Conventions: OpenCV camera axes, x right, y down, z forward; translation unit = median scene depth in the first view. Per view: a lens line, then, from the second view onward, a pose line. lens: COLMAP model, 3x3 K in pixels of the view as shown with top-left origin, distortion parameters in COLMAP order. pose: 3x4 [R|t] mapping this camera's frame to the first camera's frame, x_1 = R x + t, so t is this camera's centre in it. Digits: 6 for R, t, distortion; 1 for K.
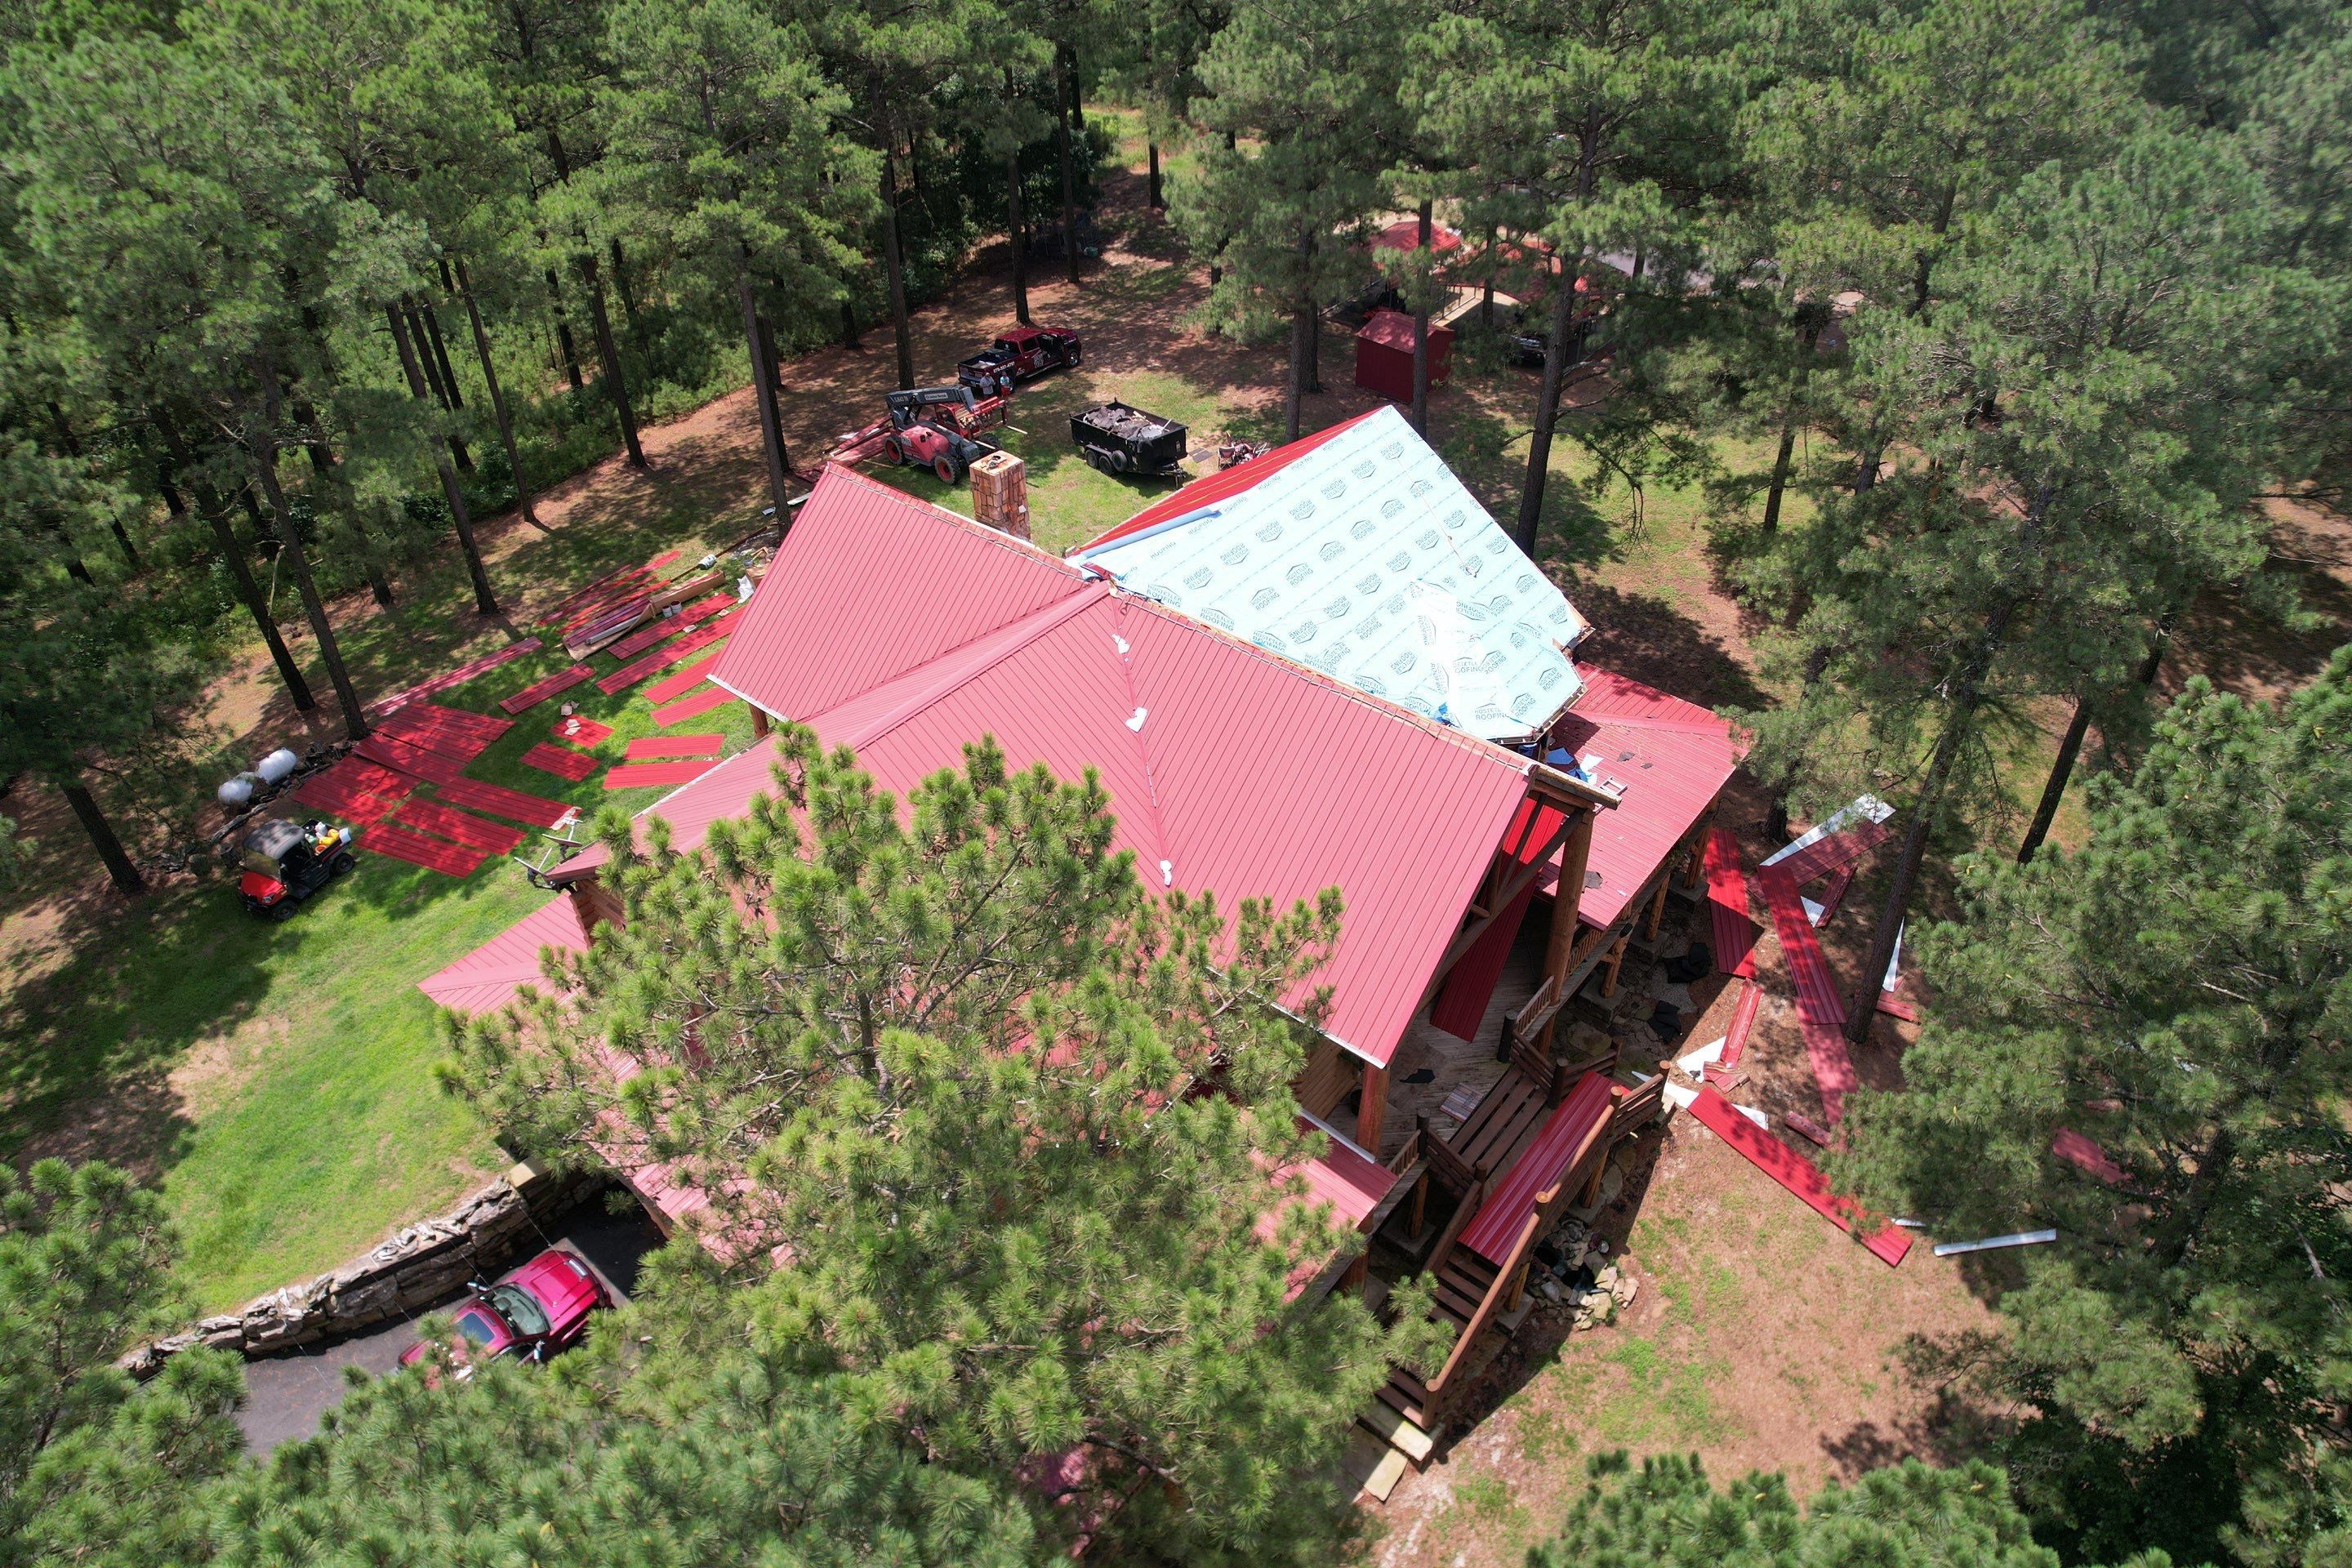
lens RADIAL K [[1481.3, 0, 1187.8], [0, 1481.3, 764.1], [0, 0, 1]] dist [-0.048507, 0.035098]
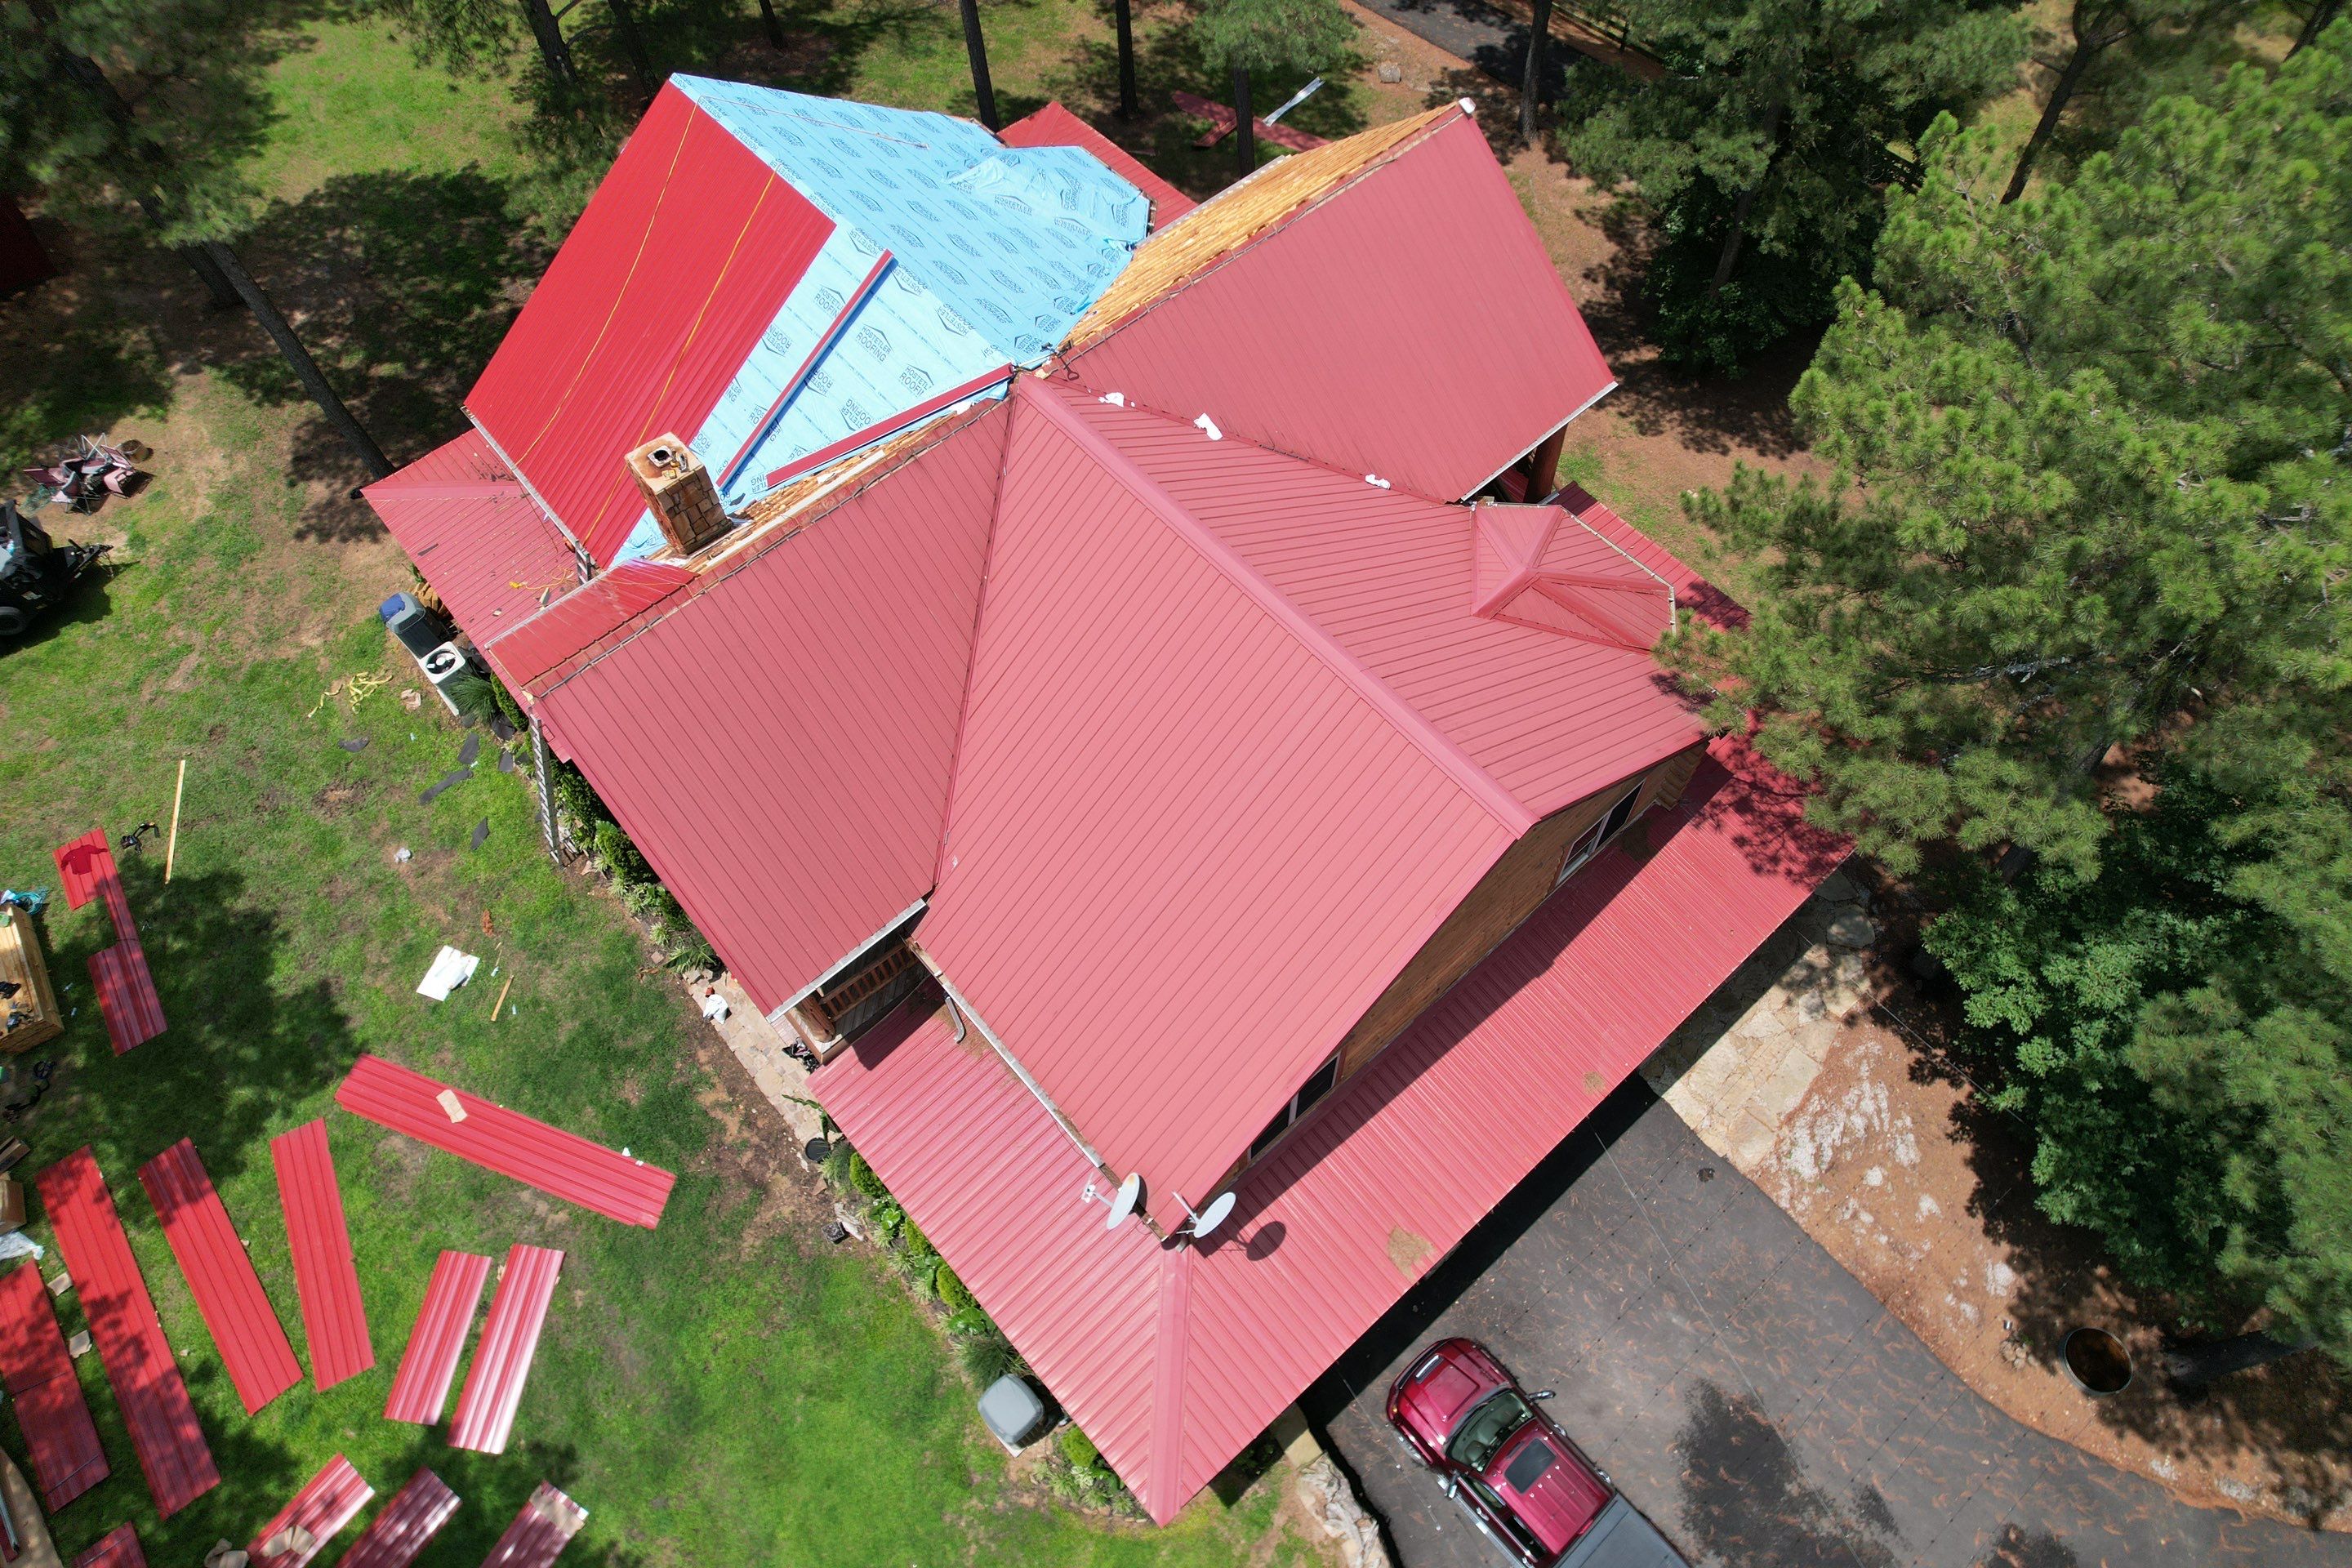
lens RADIAL K [[1500.2, 0, 1183.5], [0, 1500.2, 768.8], [0, 0, 1]] dist [-0.081076, 0.082693]
pose [[0.169016, -0.842609, 0.511316, -0.521870], [0.636988, 0.489262, 0.595709, -0.370797], [-0.752117, 0.225017, 0.619425, 0.447073]]
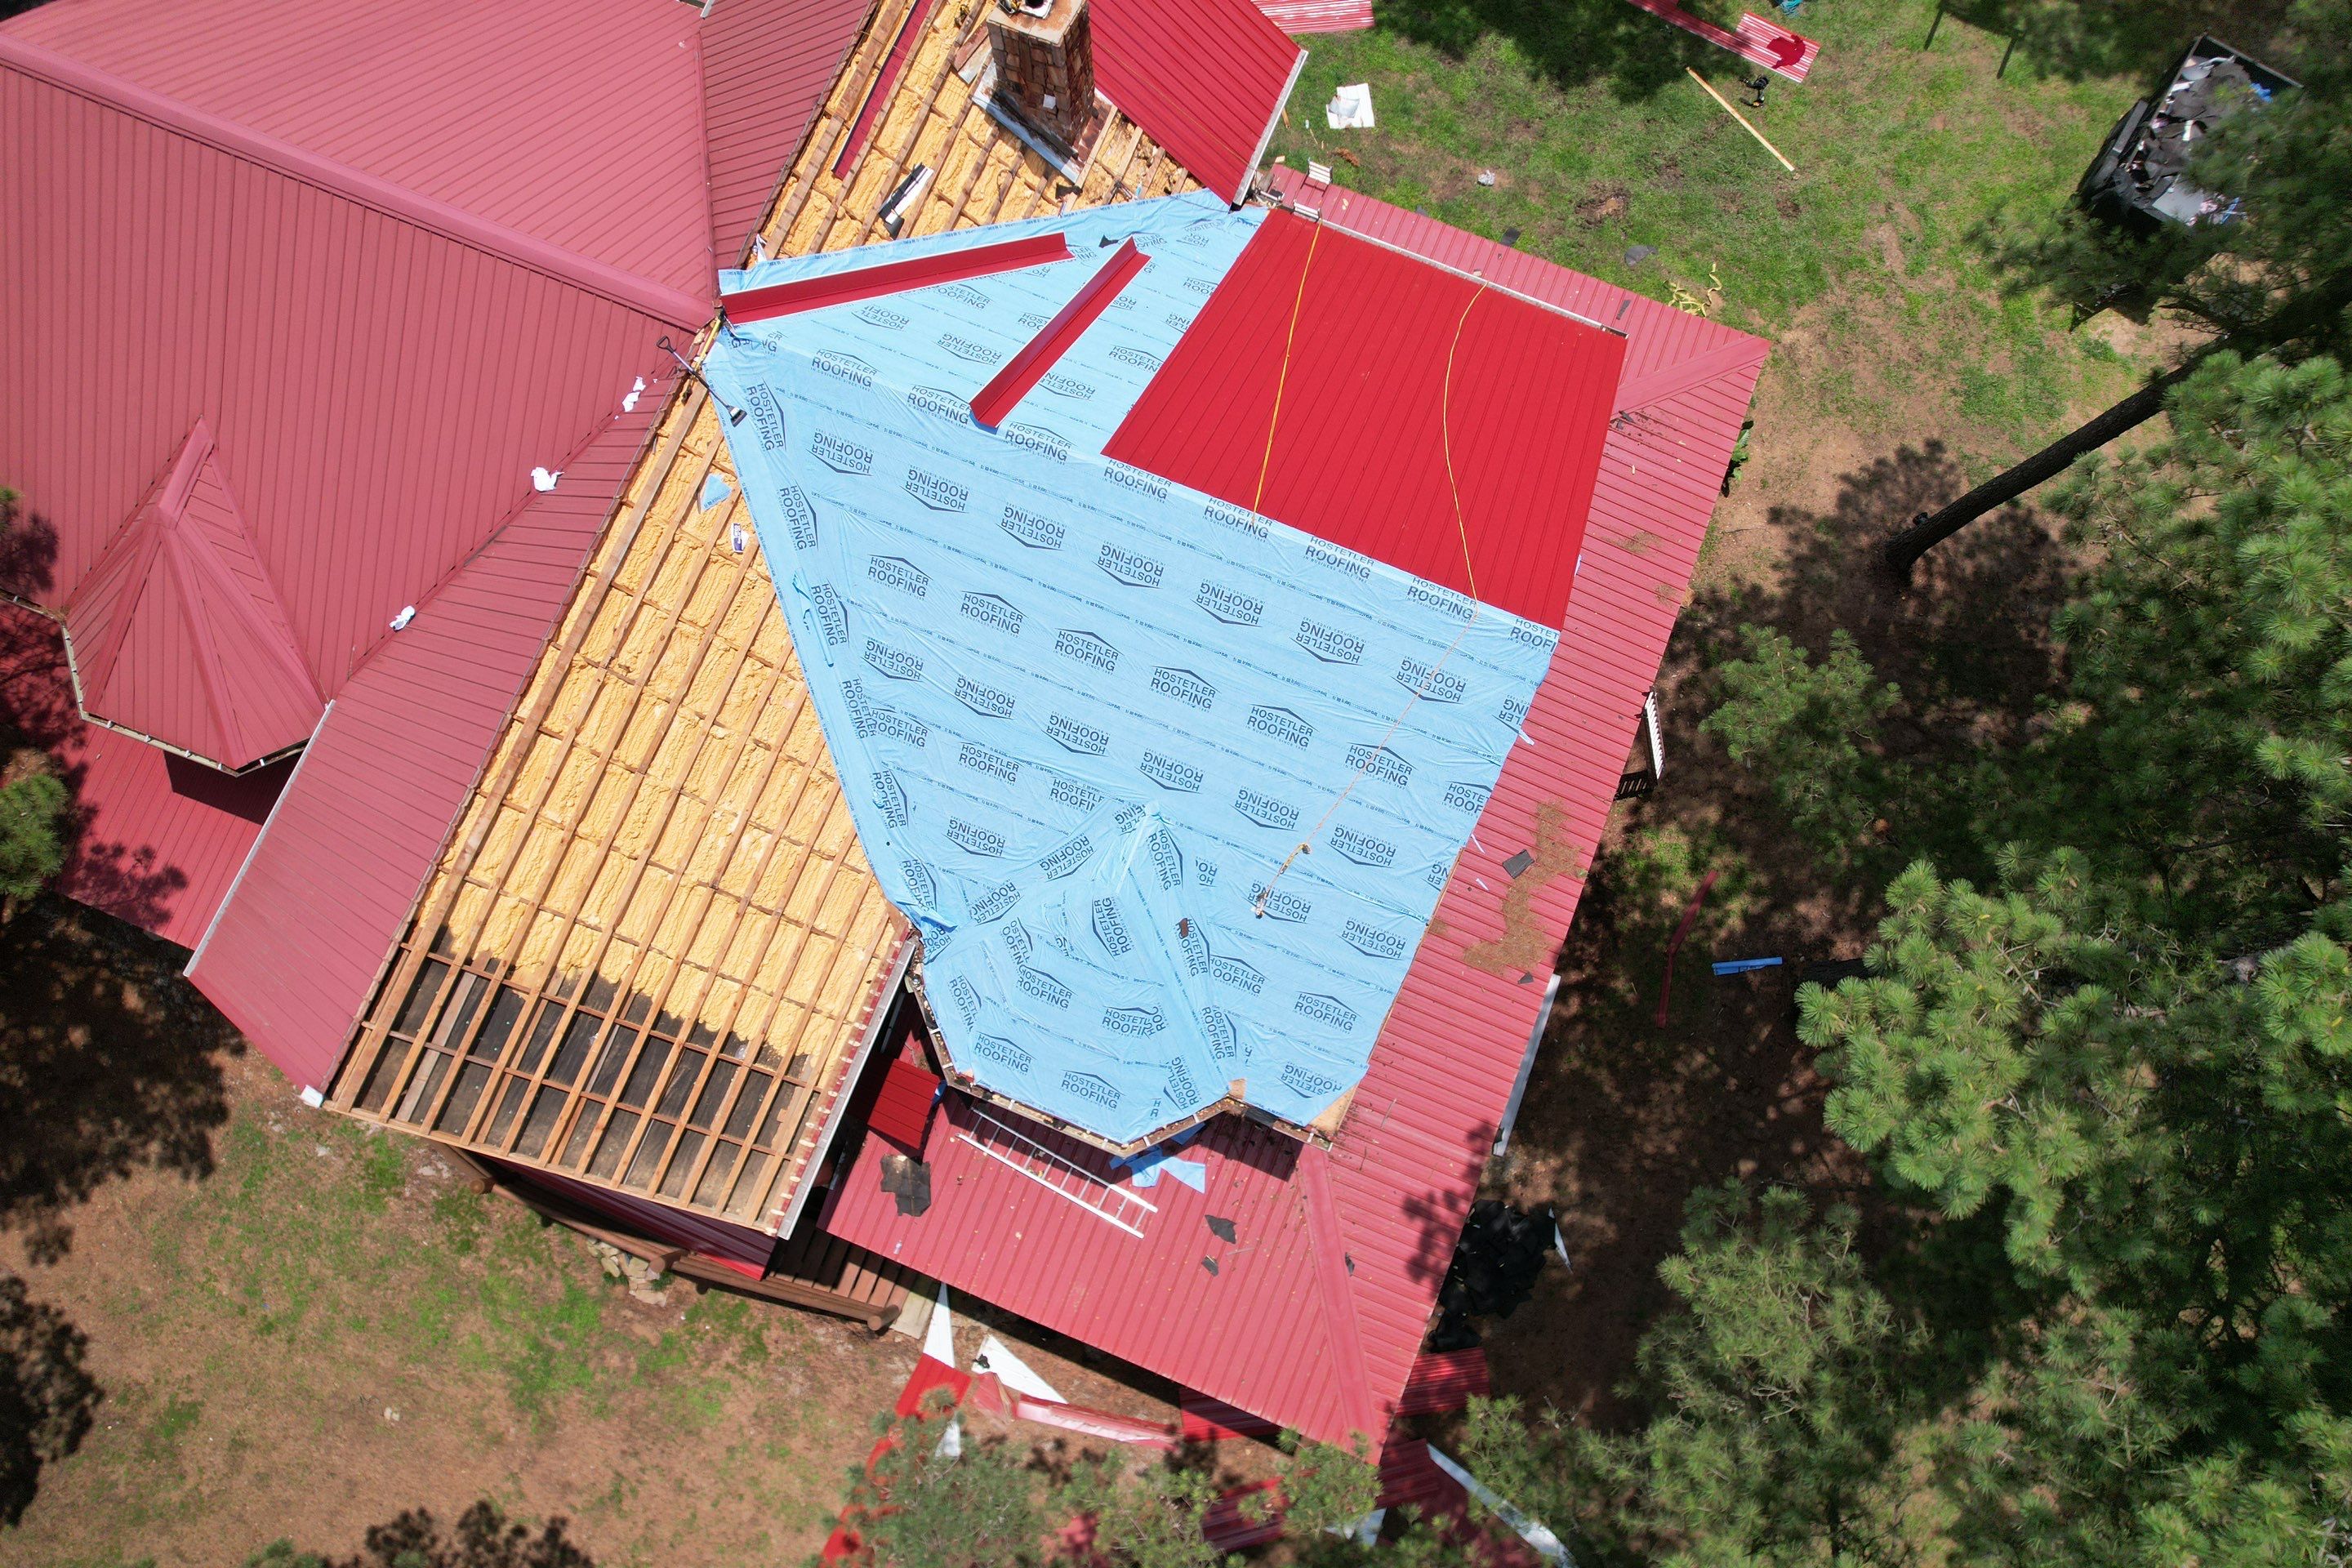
lens RADIAL K [[1481.3, 0, 1187.8], [0, 1481.3, 764.1], [0, 0, 1]] dist [-0.048507, 0.035098]
pose [[0.293308, 0.939500, -0.176944, 0.231657], [-0.599226, 0.324883, 0.731696, -0.521949], [0.744915, -0.108583, 0.658264, 0.646467]]
